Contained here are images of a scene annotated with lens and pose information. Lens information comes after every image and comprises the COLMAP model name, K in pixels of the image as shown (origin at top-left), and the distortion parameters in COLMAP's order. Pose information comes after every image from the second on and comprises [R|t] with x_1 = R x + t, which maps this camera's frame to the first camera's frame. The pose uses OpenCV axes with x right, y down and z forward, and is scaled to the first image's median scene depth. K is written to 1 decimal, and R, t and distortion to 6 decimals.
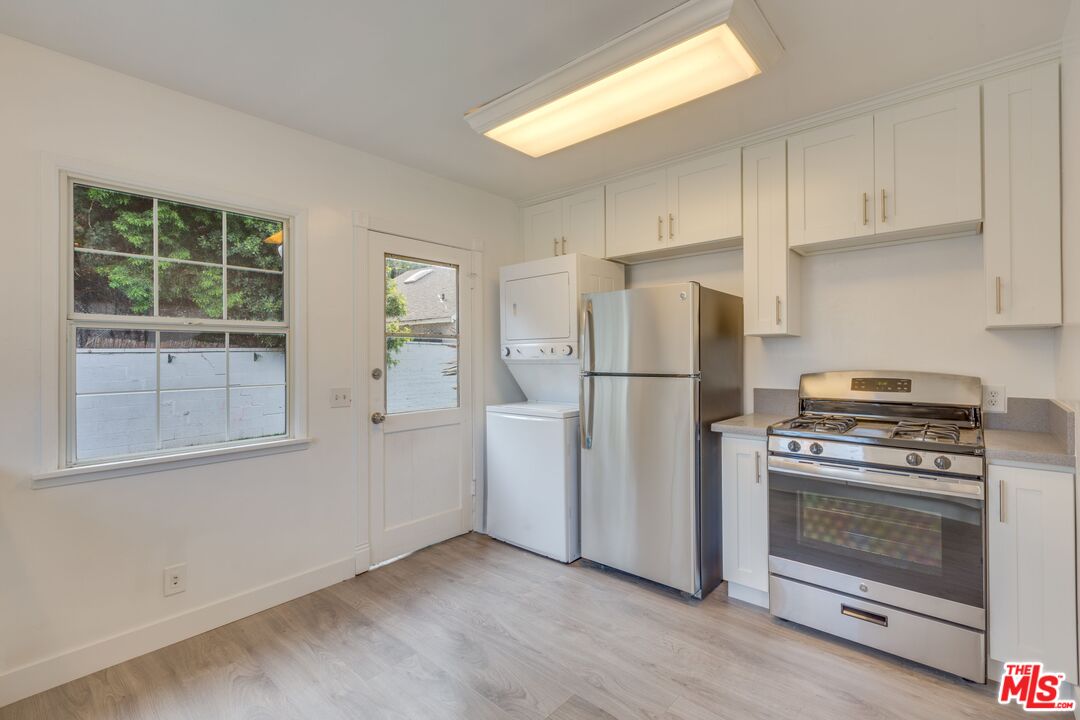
lens RADIAL K [[486.1, 0, 540.0], [0, 486.1, 360.0], [0, 0, 1]] dist [-0.000050, 0.000226]
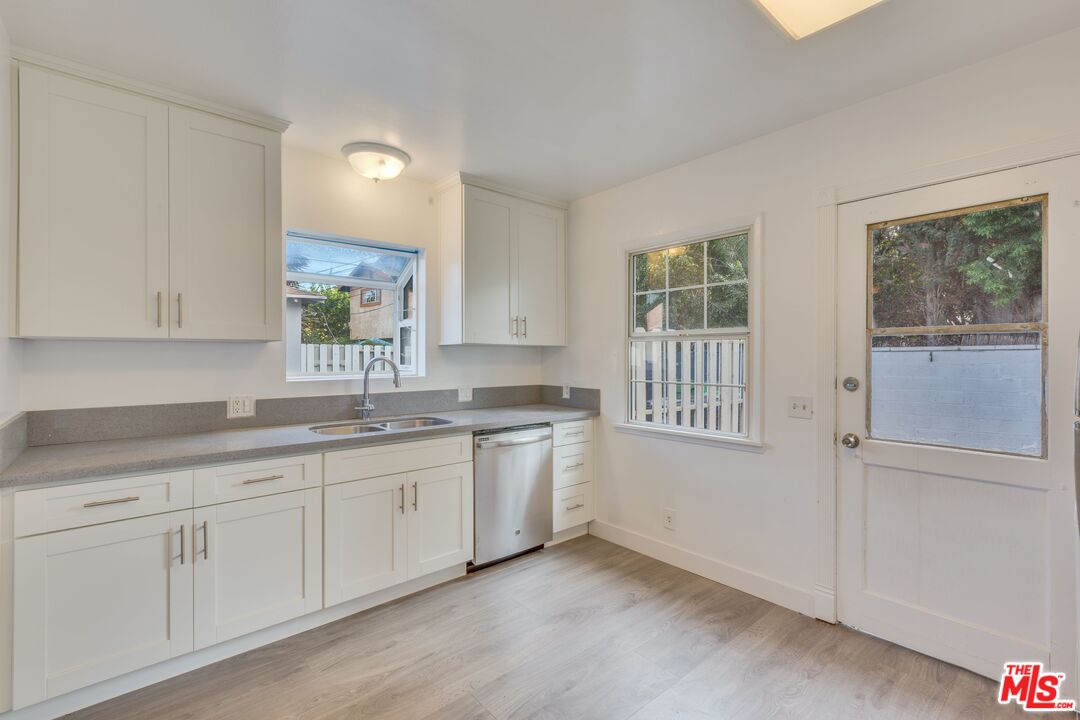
lens RADIAL K [[486.1, 0, 540.0], [0, 486.1, 360.0], [0, 0, 1]] dist [-0.000050, 0.000226]
pose [[-0.128957, 0.020243, -0.991444, 0.561195], [-0.006613, 0.999752, 0.021273, -0.026333], [0.991628, 0.009300, -0.128791, 0.672684]]
